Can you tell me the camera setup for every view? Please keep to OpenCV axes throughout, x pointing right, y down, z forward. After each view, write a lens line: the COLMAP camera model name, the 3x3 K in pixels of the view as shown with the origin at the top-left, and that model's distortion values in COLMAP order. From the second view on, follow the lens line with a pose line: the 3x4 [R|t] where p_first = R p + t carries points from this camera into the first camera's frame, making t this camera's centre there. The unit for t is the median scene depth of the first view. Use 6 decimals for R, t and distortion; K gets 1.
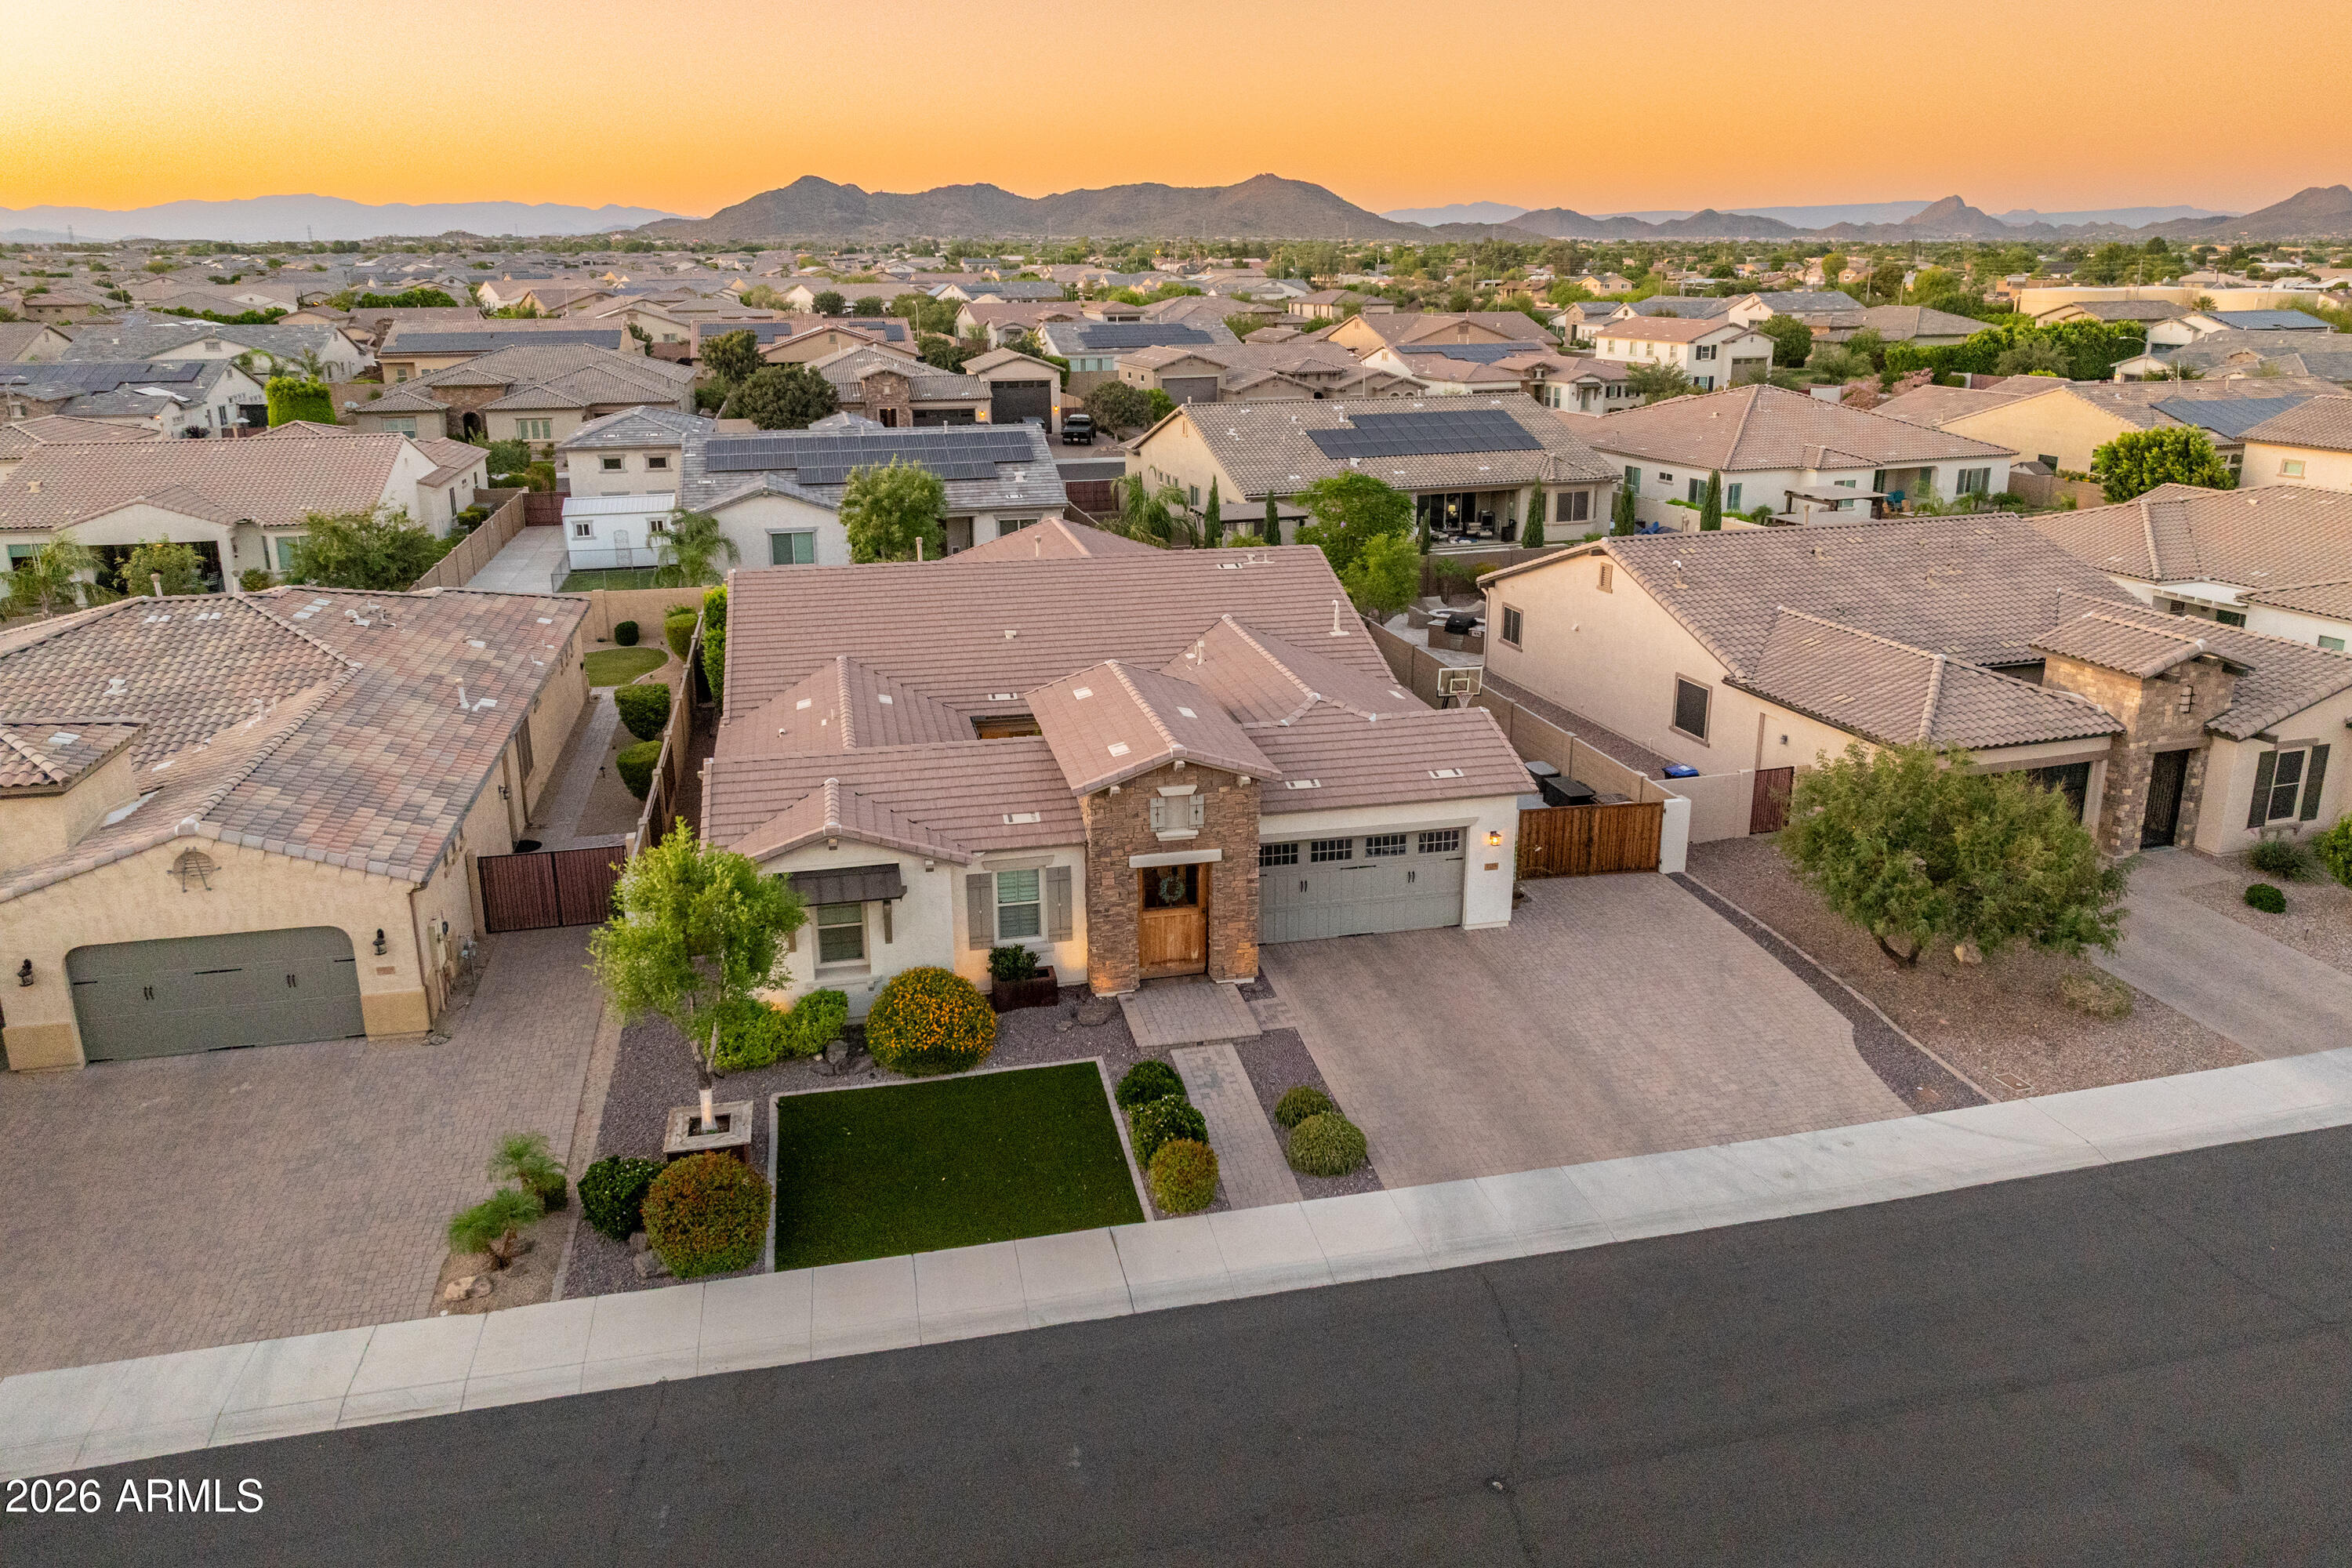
lens RADIAL K [[1679.9, 0, 1152.1], [0, 1679.9, 766.4], [0, 0, 1]] dist [-0.000604, -0.002473]
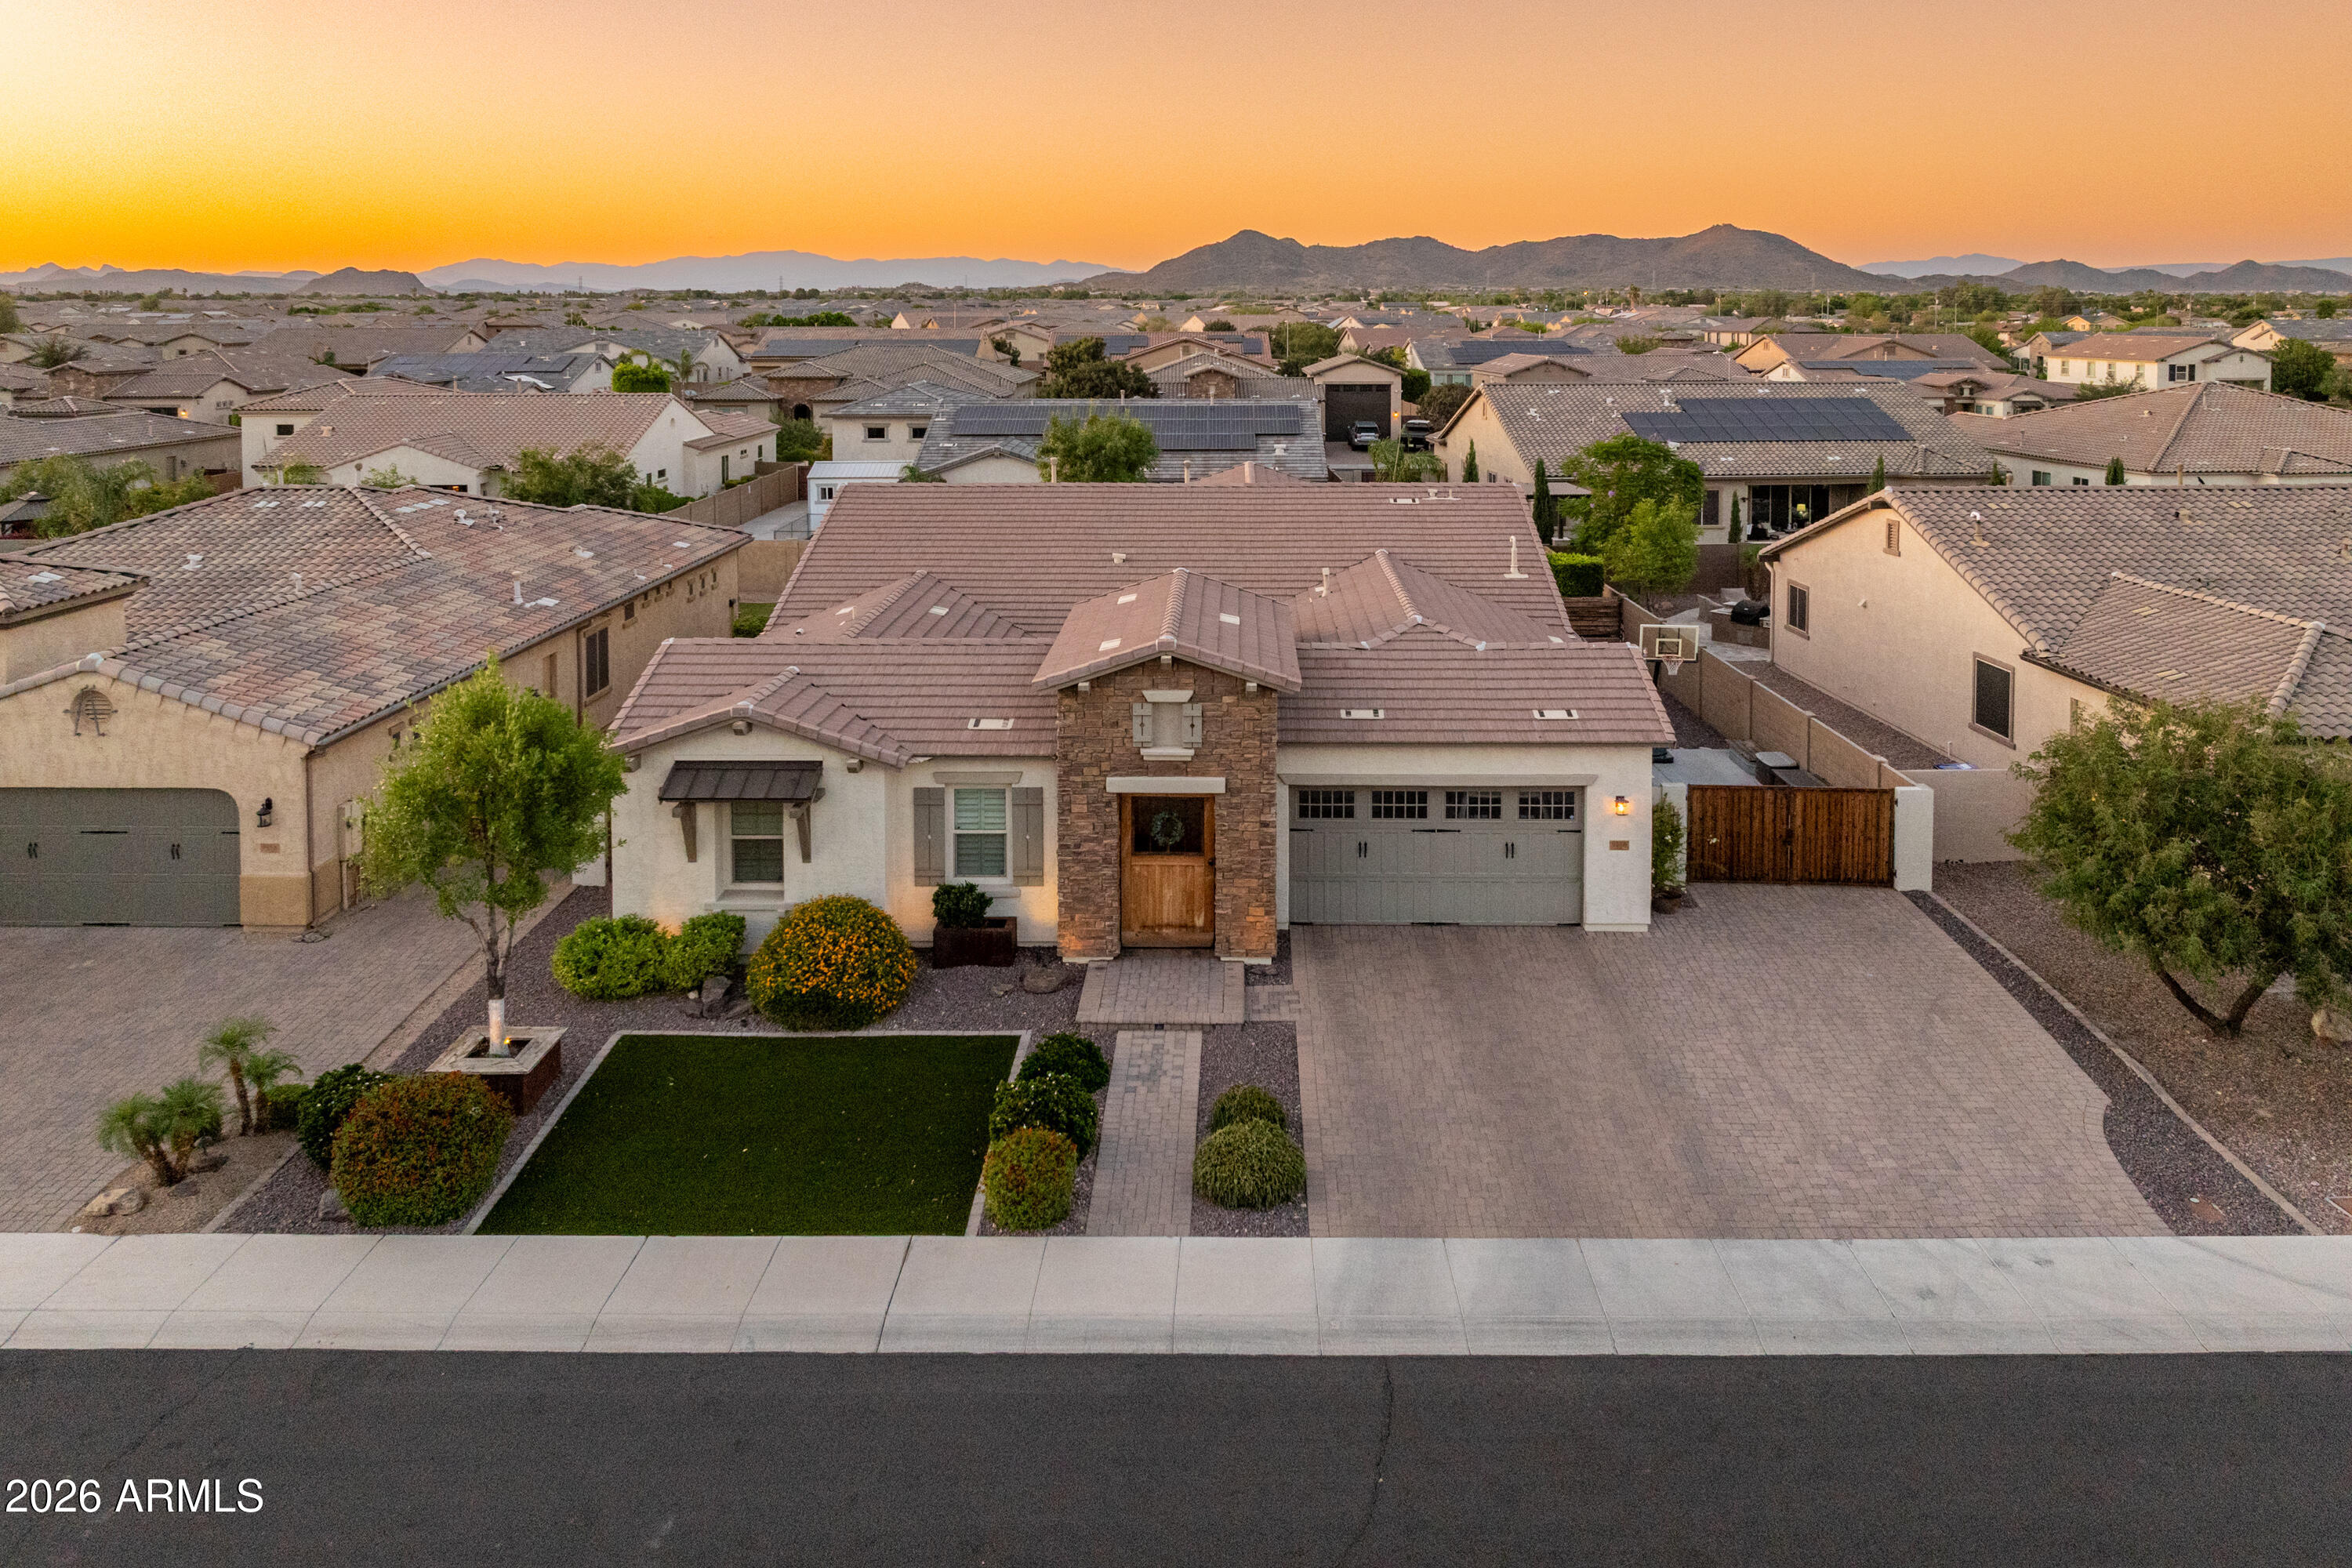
lens RADIAL K [[1679.9, 0, 1486.9], [0, 1679.9, 590.9], [0, 0, 1]] dist [-0.000604, -0.002473]
pose [[0.971892, 0.023448, -0.234257, 0.340239], [-0.076012, 0.972991, -0.217971, 0.125606], [0.222819, 0.229650, 0.947424, 0.265129]]
